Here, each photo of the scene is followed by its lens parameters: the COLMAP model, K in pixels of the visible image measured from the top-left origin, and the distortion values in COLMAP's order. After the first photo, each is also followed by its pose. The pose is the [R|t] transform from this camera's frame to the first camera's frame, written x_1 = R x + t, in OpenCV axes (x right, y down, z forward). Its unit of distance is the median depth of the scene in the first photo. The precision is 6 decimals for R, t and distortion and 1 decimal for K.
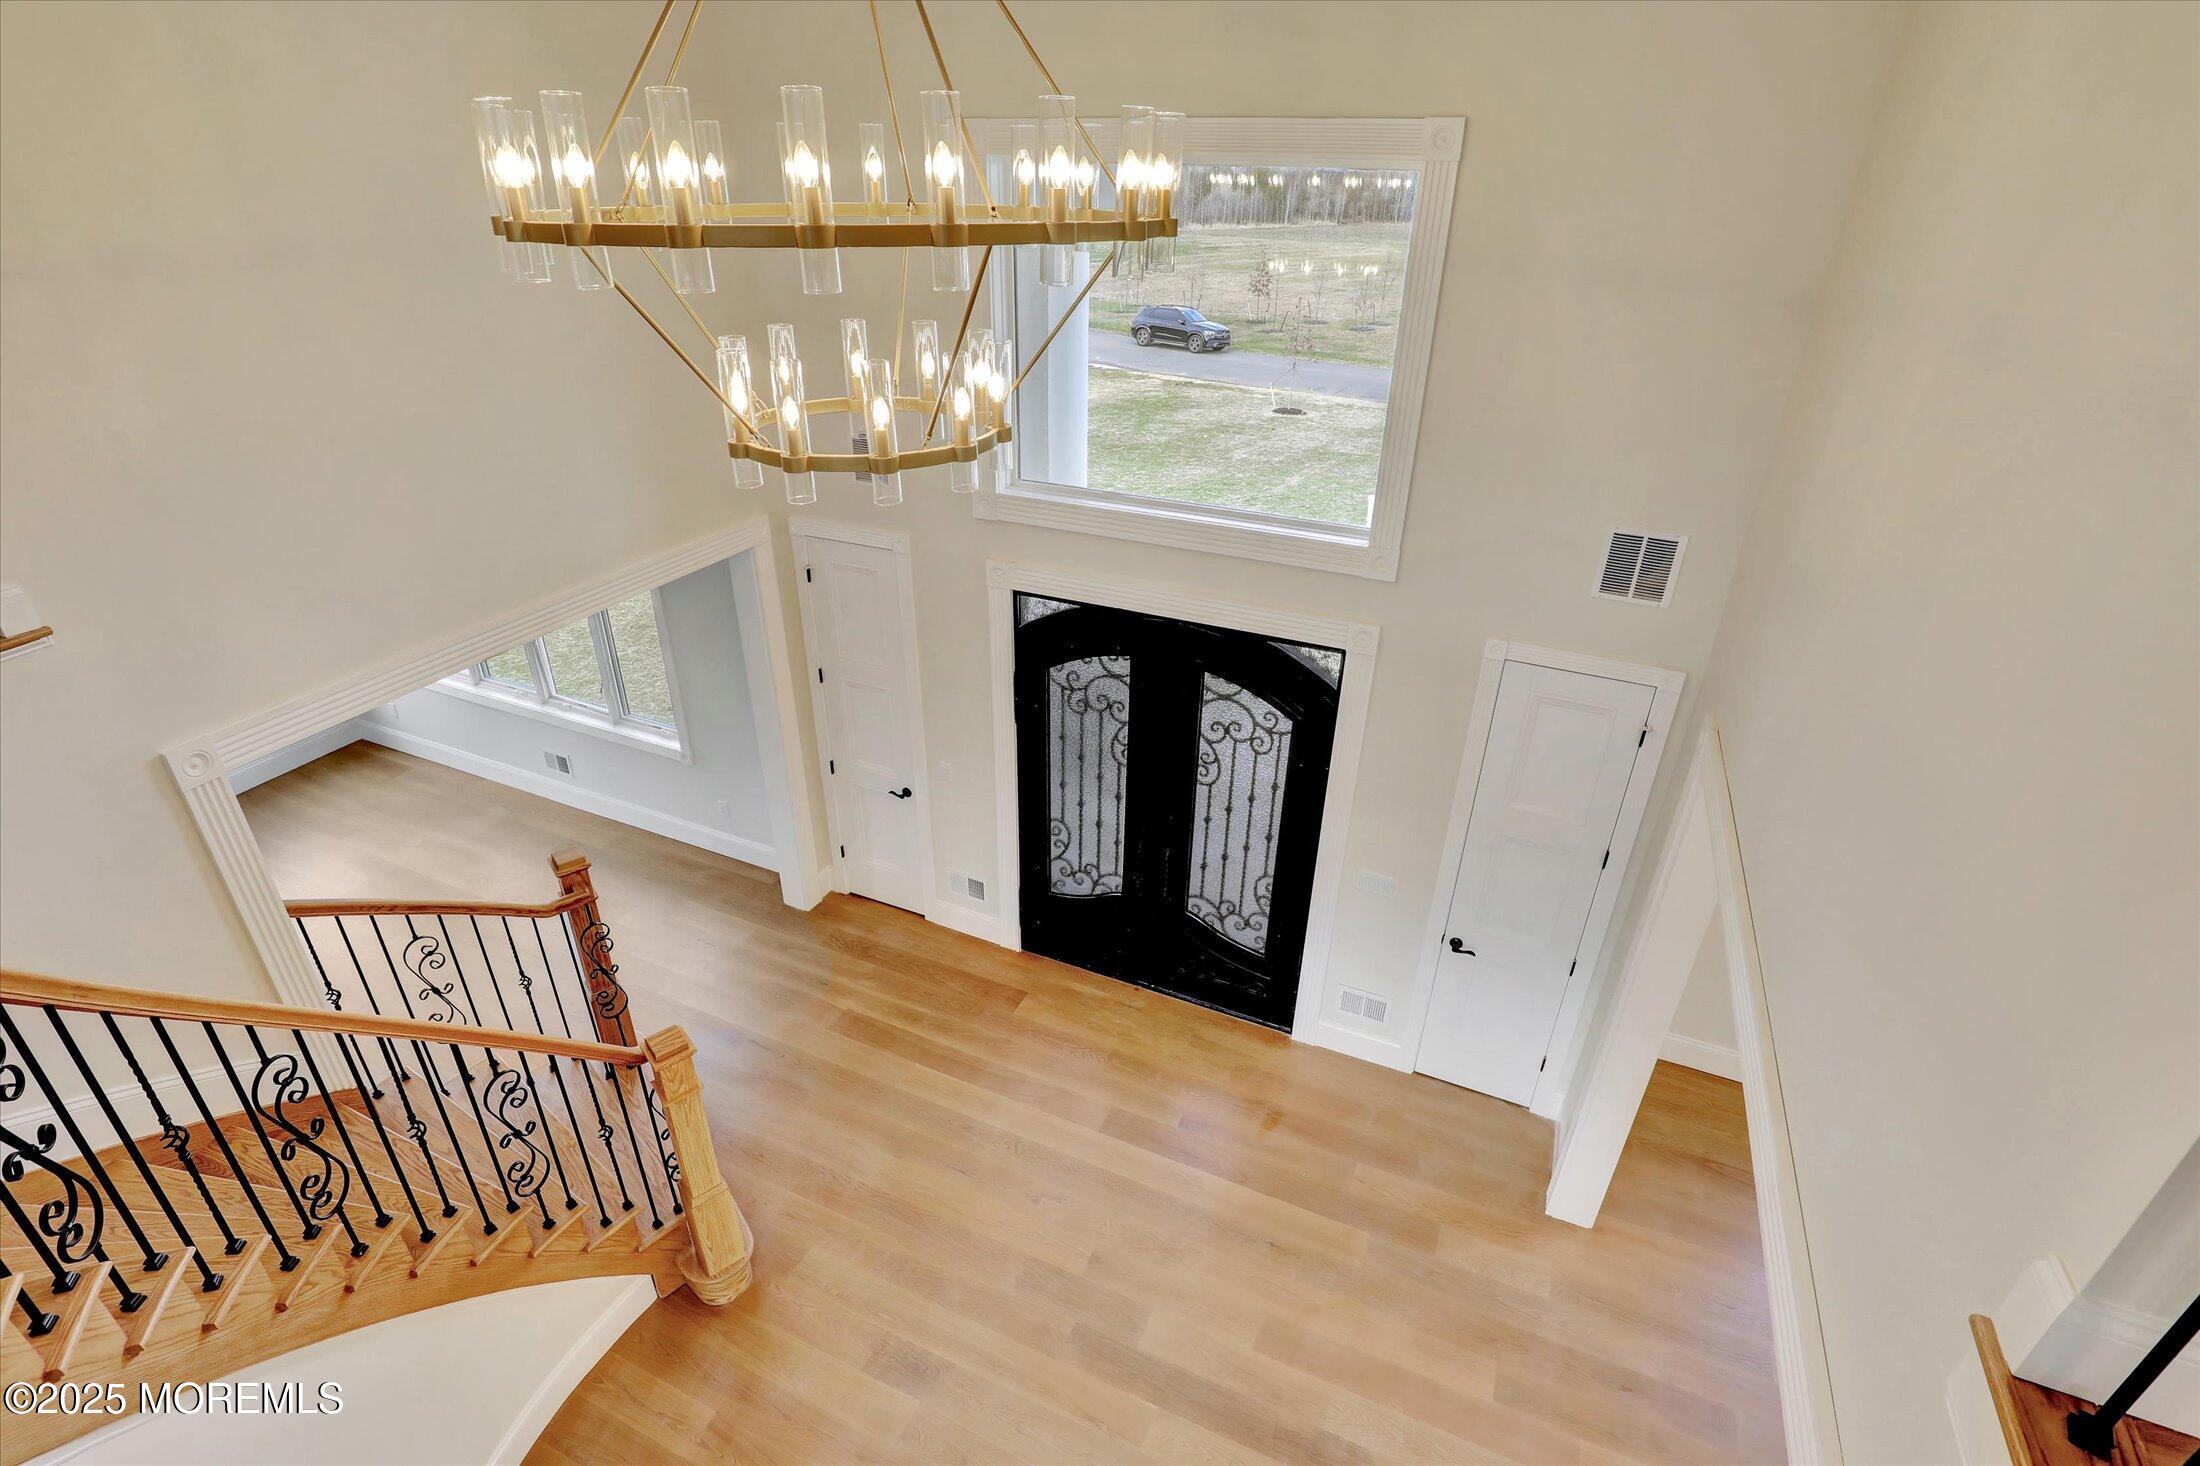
lens RADIAL K [[1019.0, 0, 1070.9], [0, 1019.0, 726.5], [0, 0, 1]] dist [-0.002639, -0.000417]
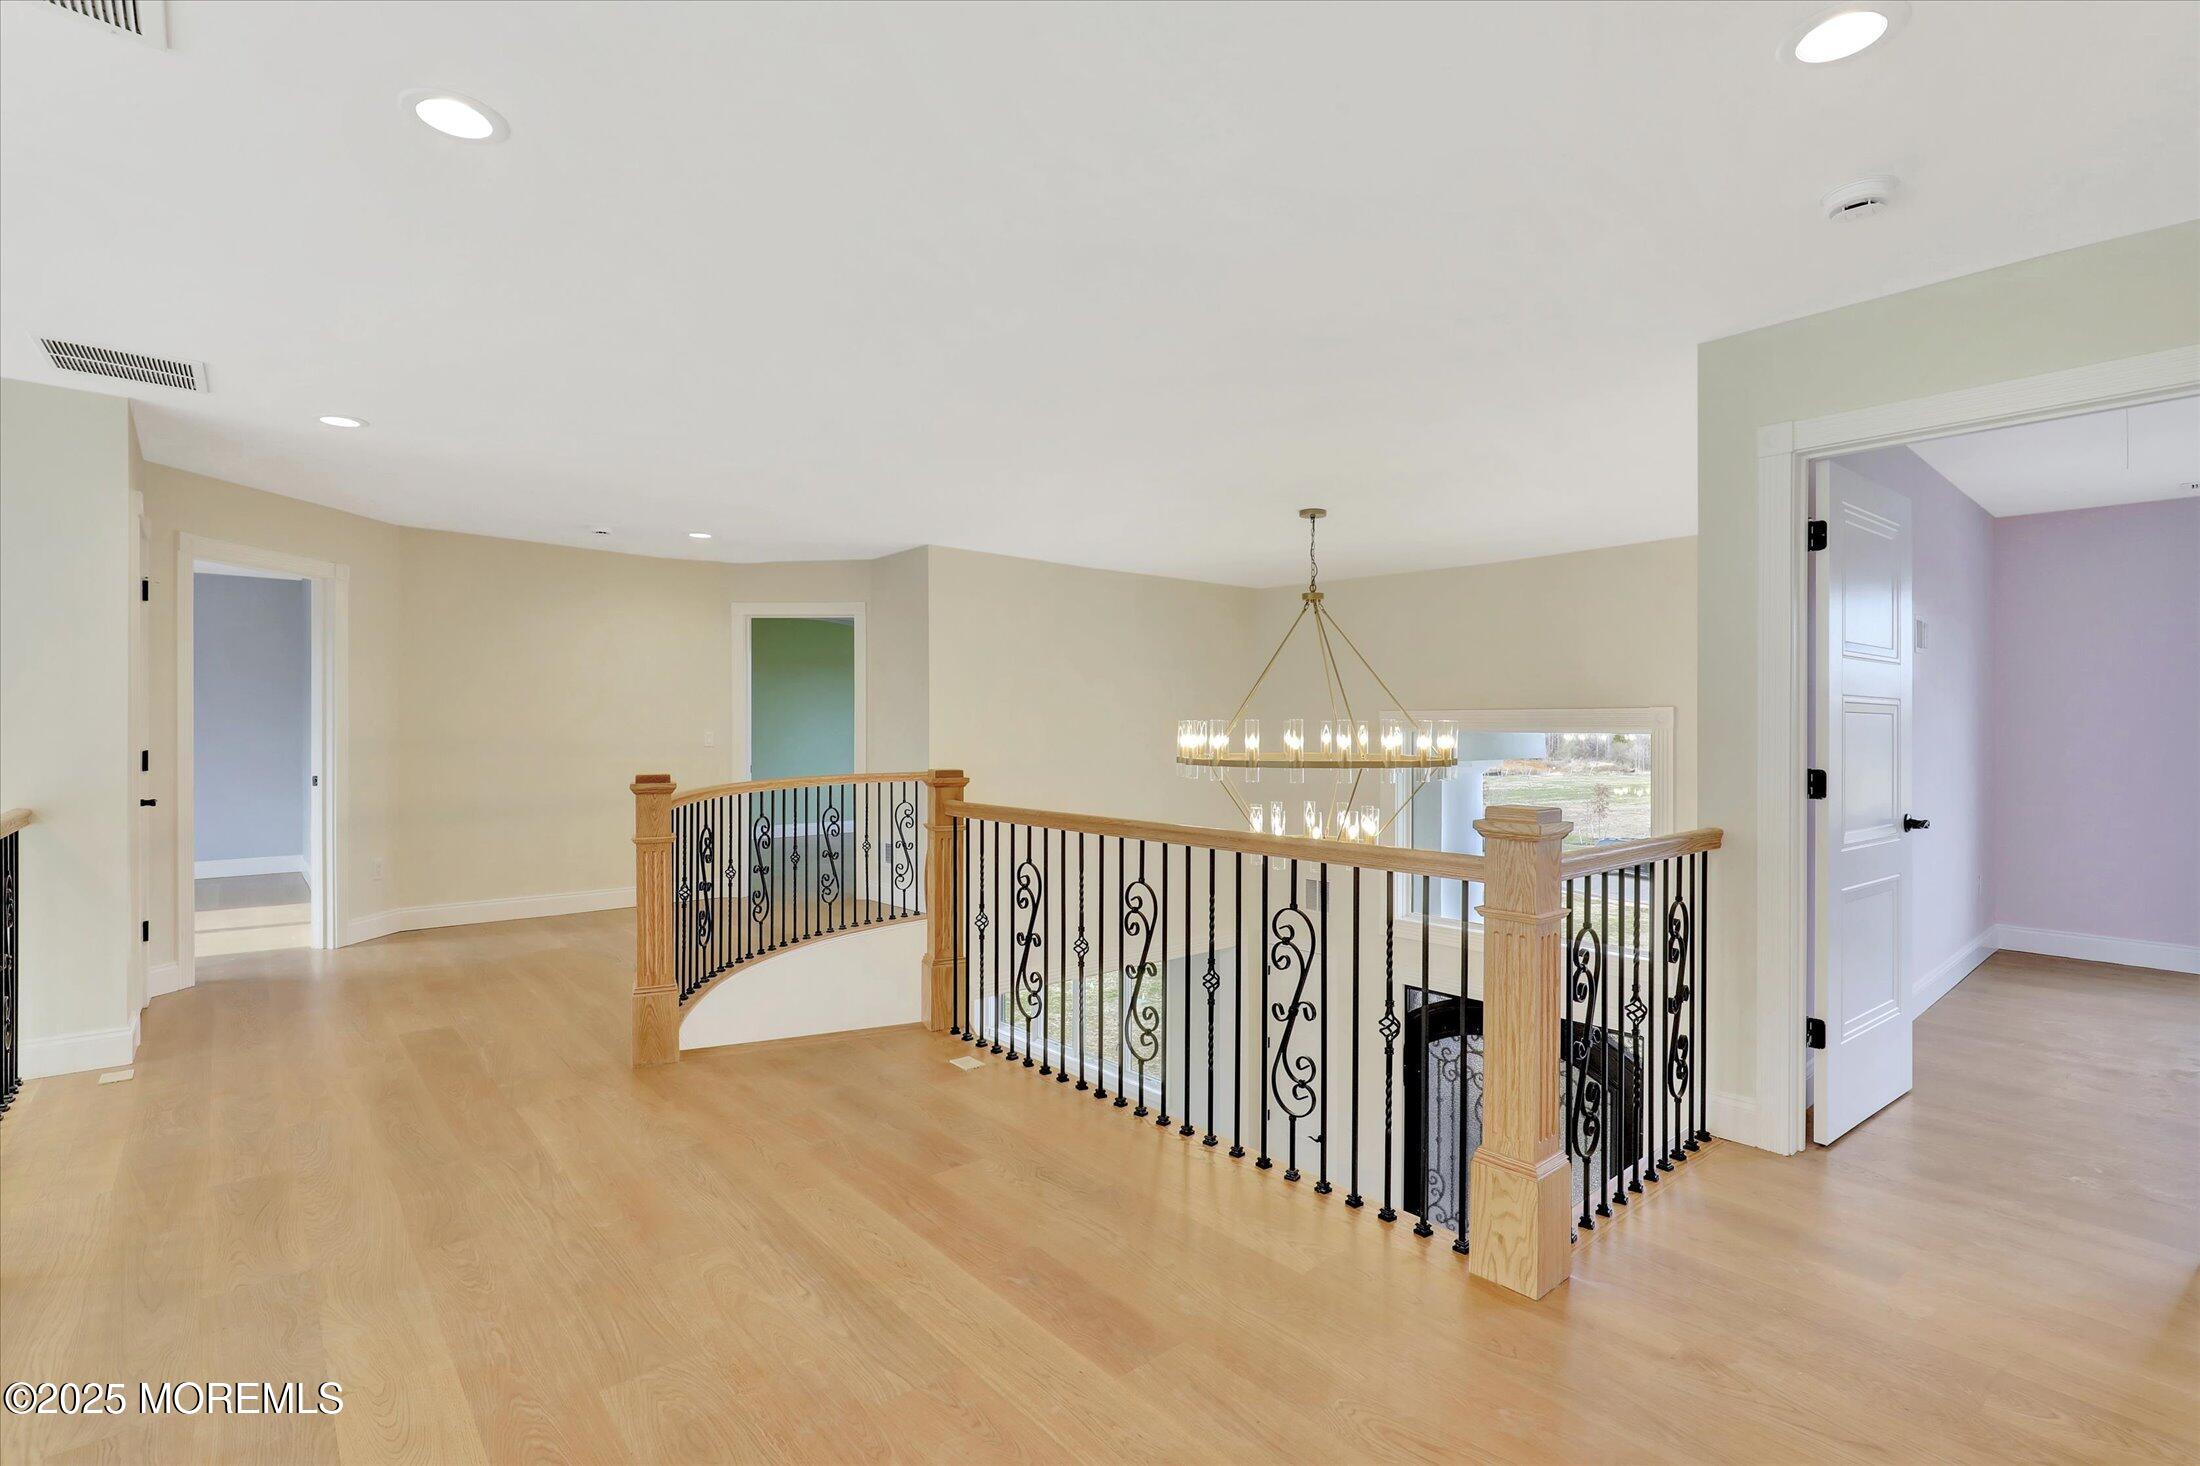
lens RADIAL K [[1019.0, 0, 1070.9], [0, 1019.0, 726.5], [0, 0, 1]] dist [-0.002639, -0.000417]
pose [[0.907551, -0.005161, -0.419909, 0.242525], [-0.191650, 0.884630, -0.425088, 0.489843], [0.373658, 0.466264, 0.801858, -1.016344]]
